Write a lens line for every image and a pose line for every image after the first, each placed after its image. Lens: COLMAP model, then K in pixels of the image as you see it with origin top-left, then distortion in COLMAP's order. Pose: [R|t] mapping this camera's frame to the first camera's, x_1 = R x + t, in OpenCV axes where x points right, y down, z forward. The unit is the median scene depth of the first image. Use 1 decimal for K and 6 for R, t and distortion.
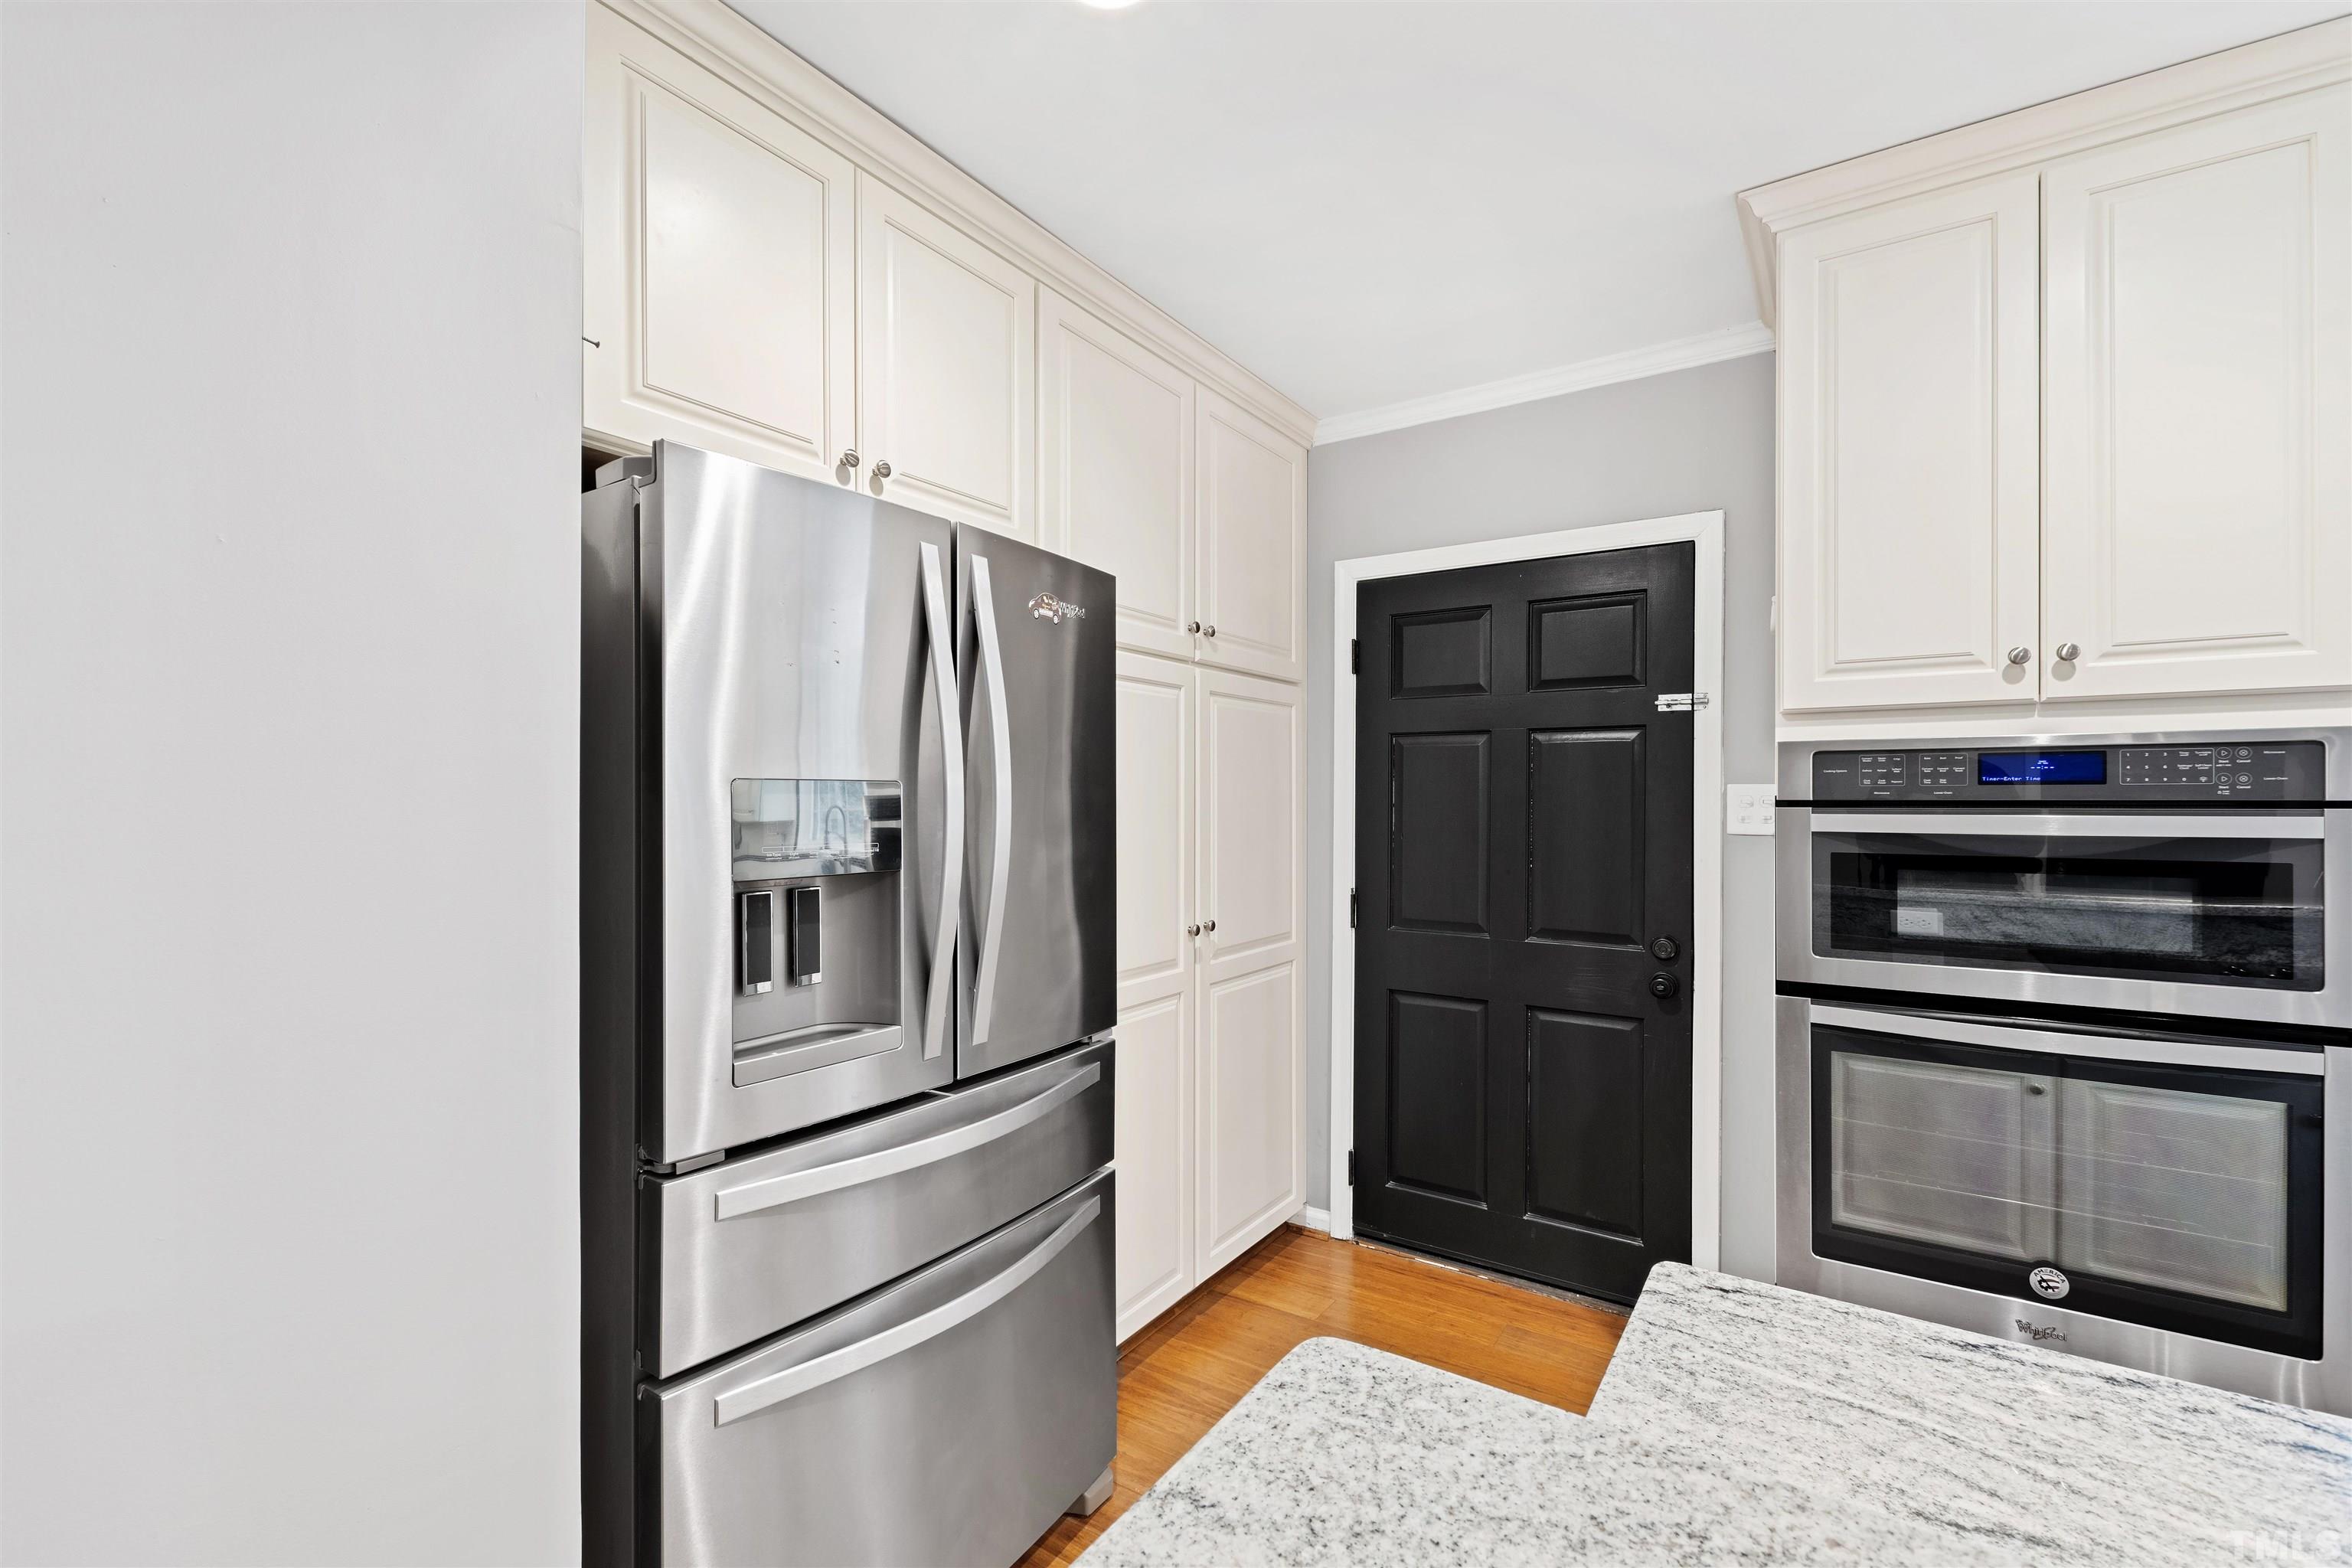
lens RADIAL K [[1026.5, 0, 1163.9], [0, 1026.5, 806.9], [0, 0, 1]] dist [0.007609, -0.004751]
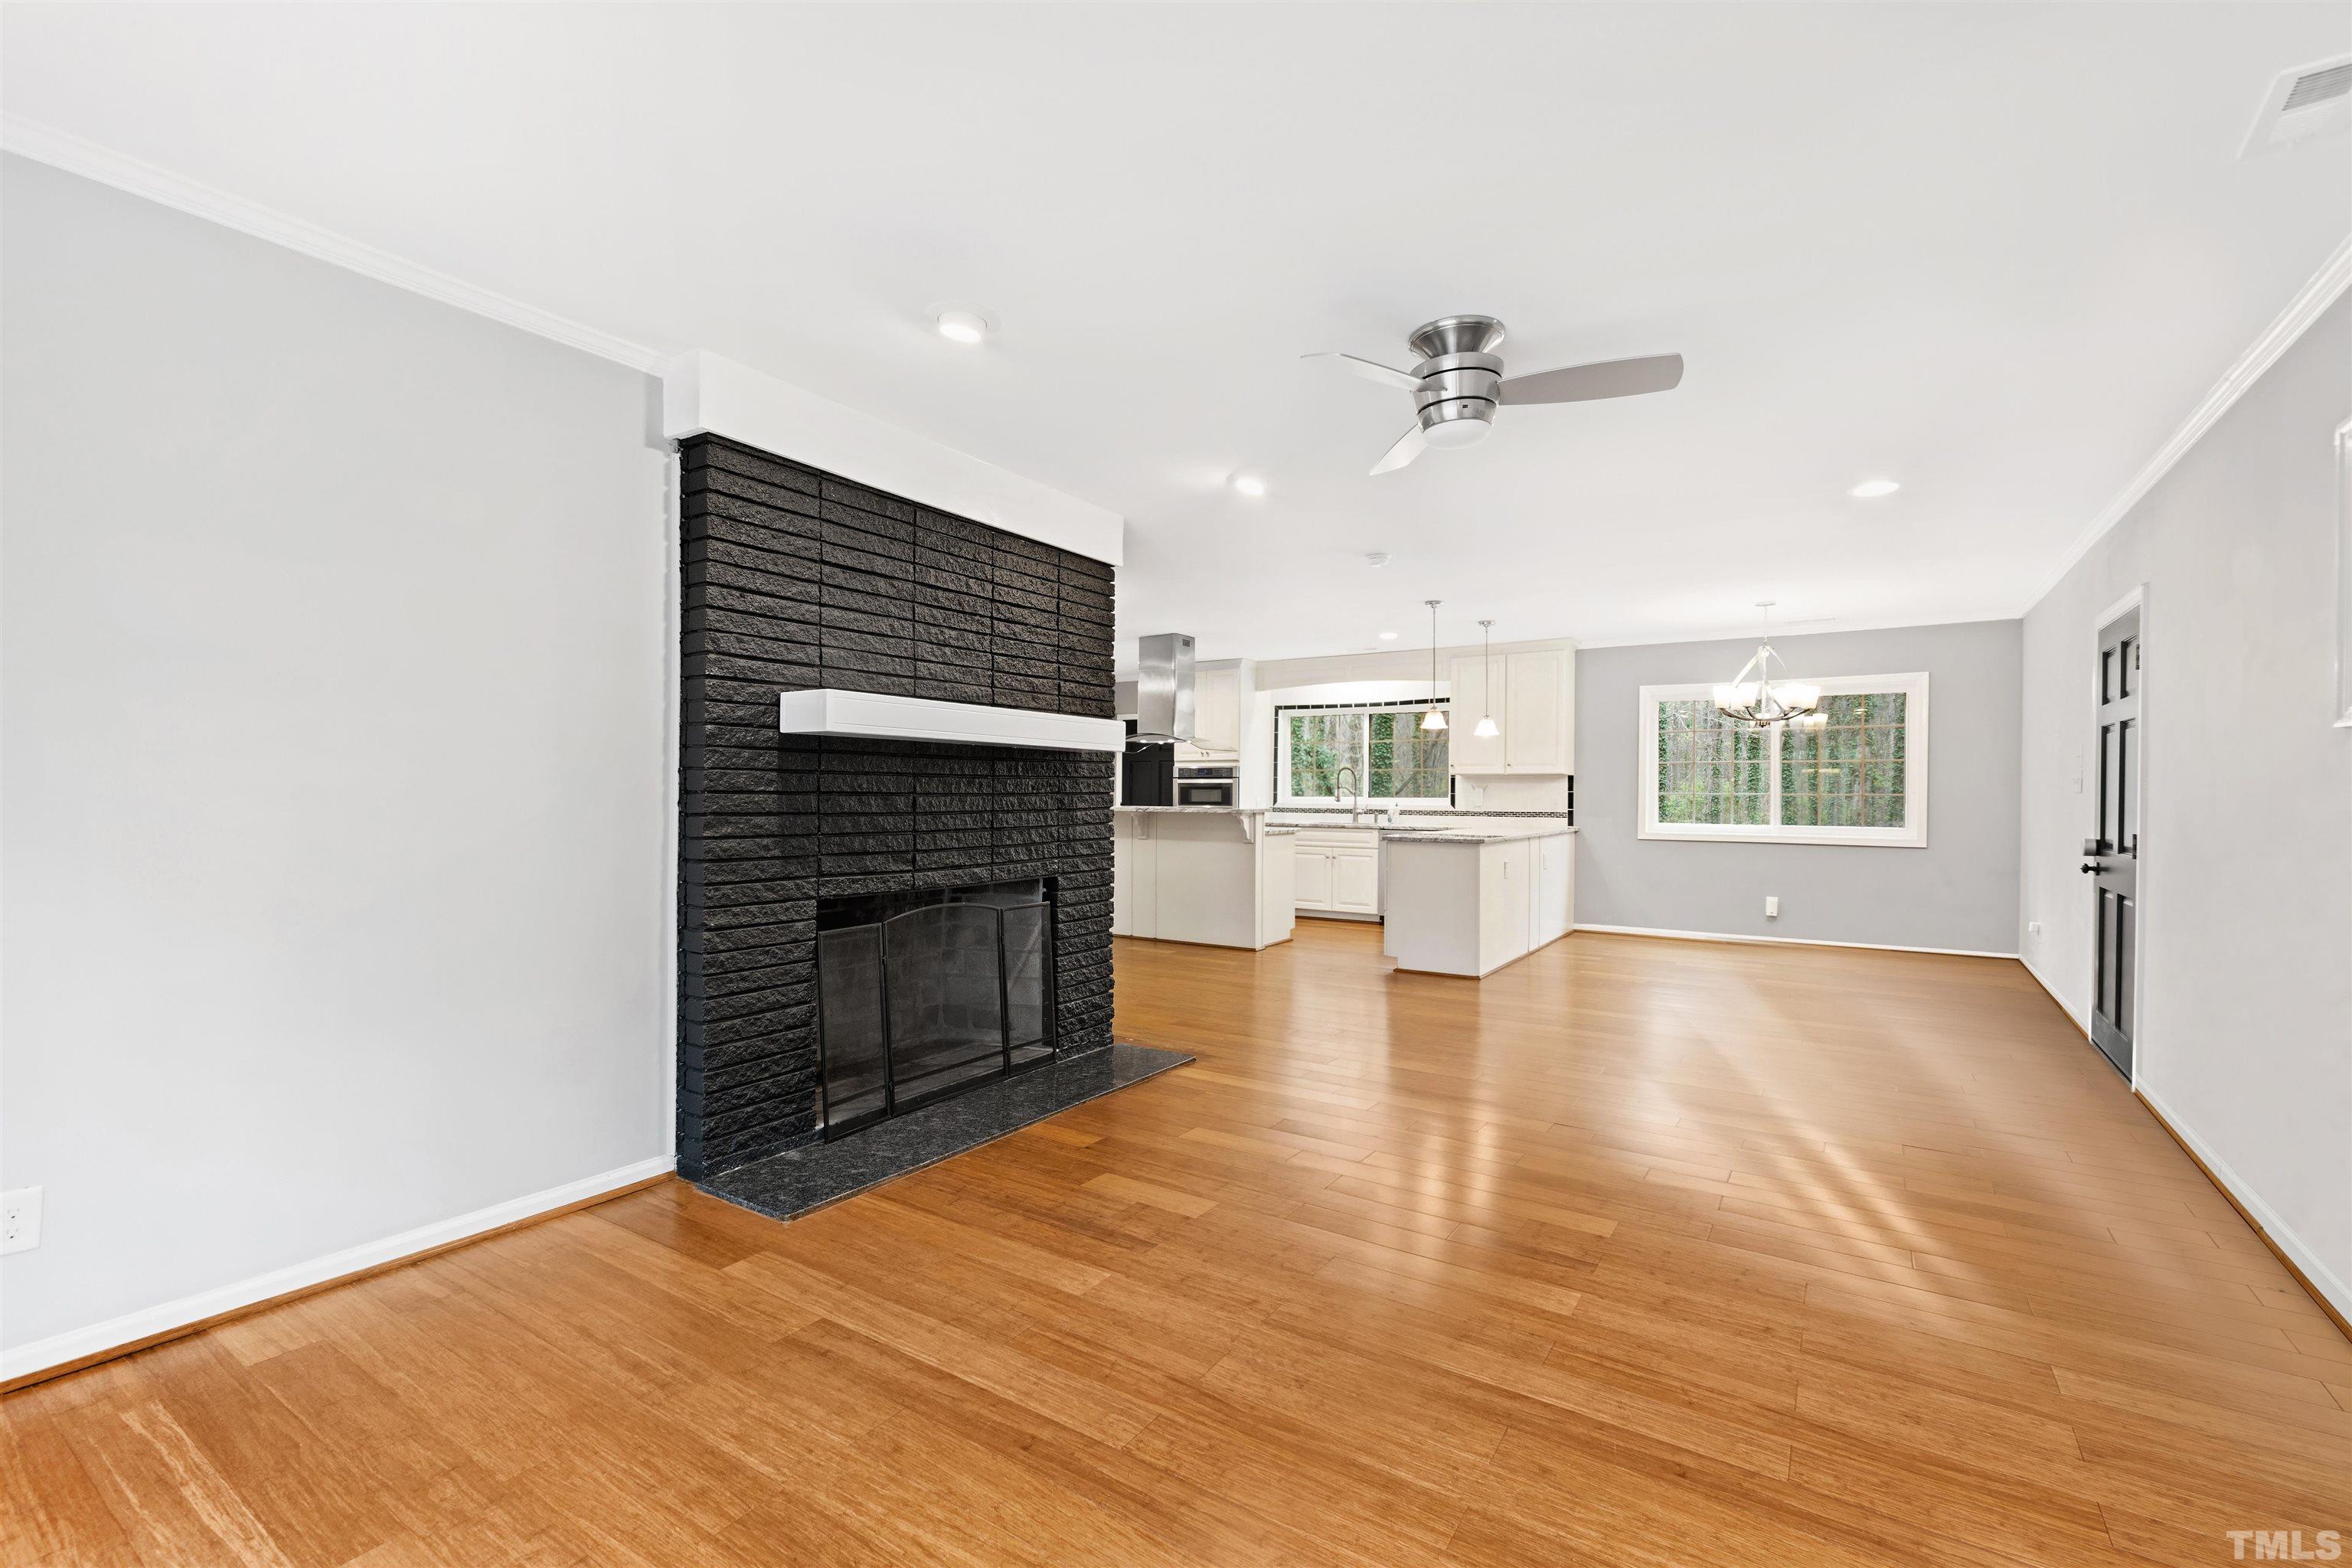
lens RADIAL K [[1026.5, 0, 1167.6], [0, 1026.5, 789.6], [0, 0, 1]] dist [0.007609, -0.004751]
pose [[0.999898, 0.010595, 0.009562, 0.569085], [-0.010470, 0.999861, -0.012981, 0.140526], [-0.009698, 0.012880, 0.999870, -4.807463]]
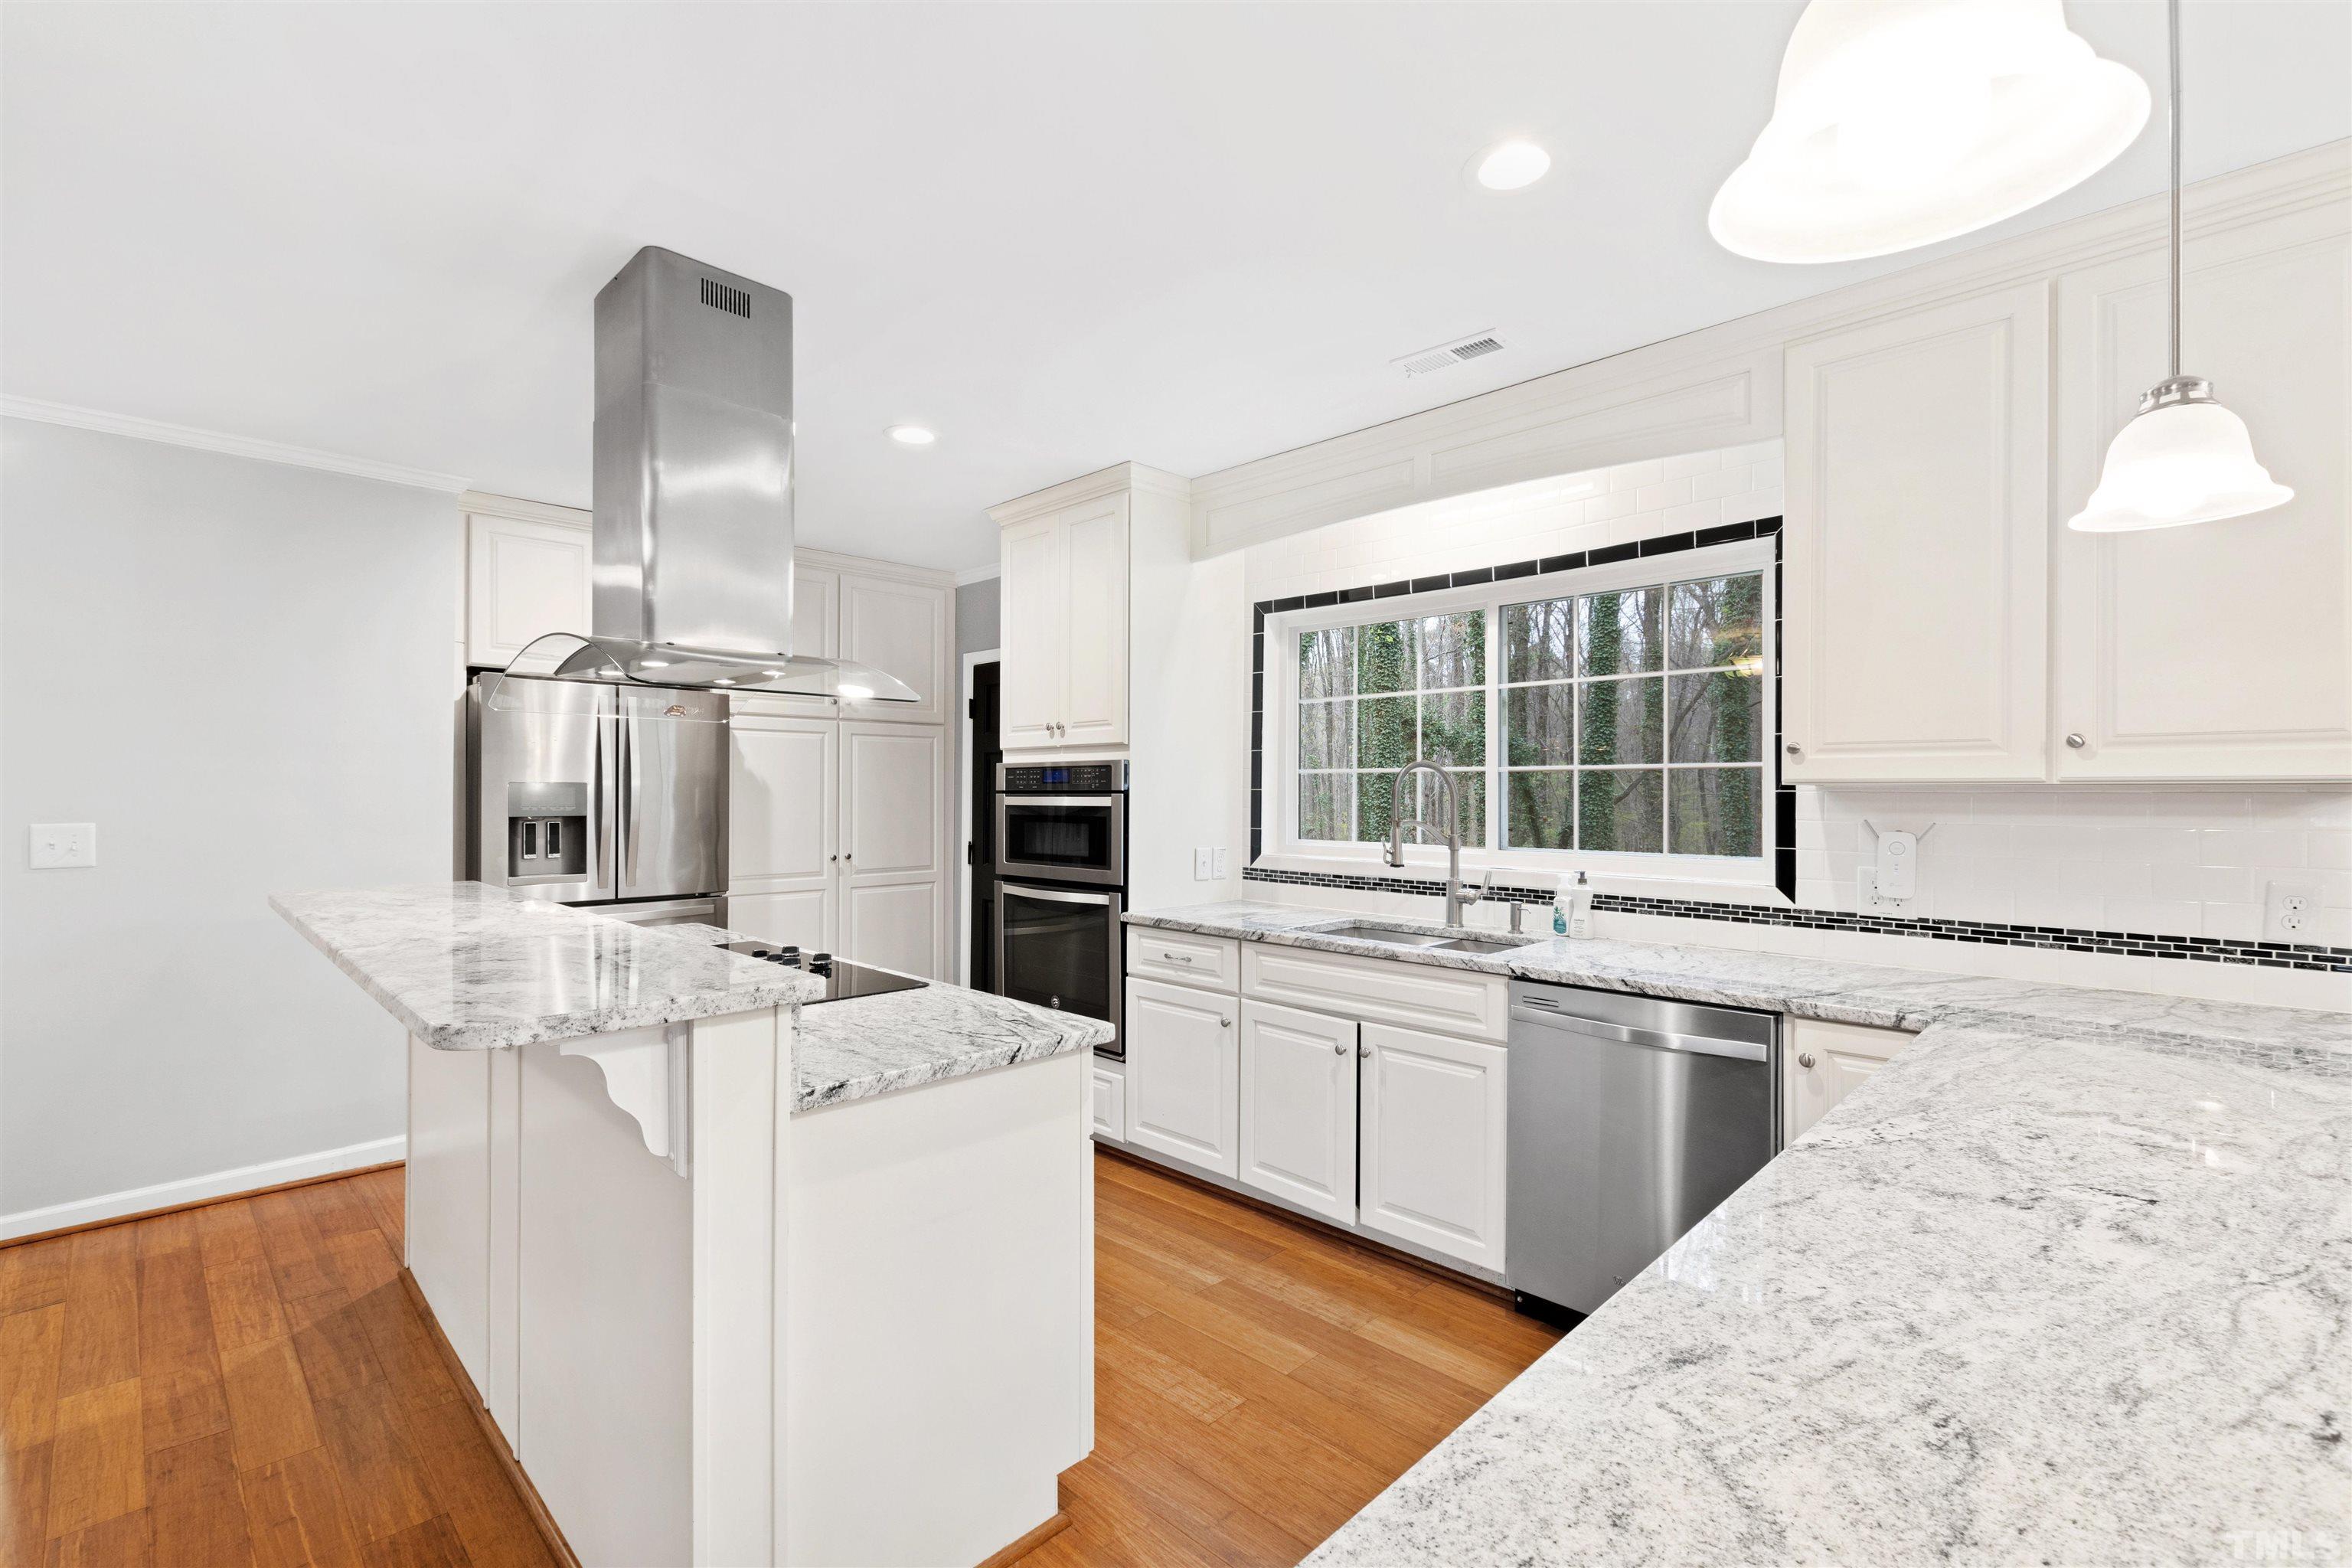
lens RADIAL K [[1026.5, 0, 1164.7], [0, 1026.5, 799.7], [0, 0, 1]] dist [0.007609, -0.004751]
pose [[0.981204, 0.008673, -0.192779, 1.492963], [-0.008816, 0.999961, 0.000115, 0.010661], [0.192773, 0.001587, 0.981242, -1.150080]]
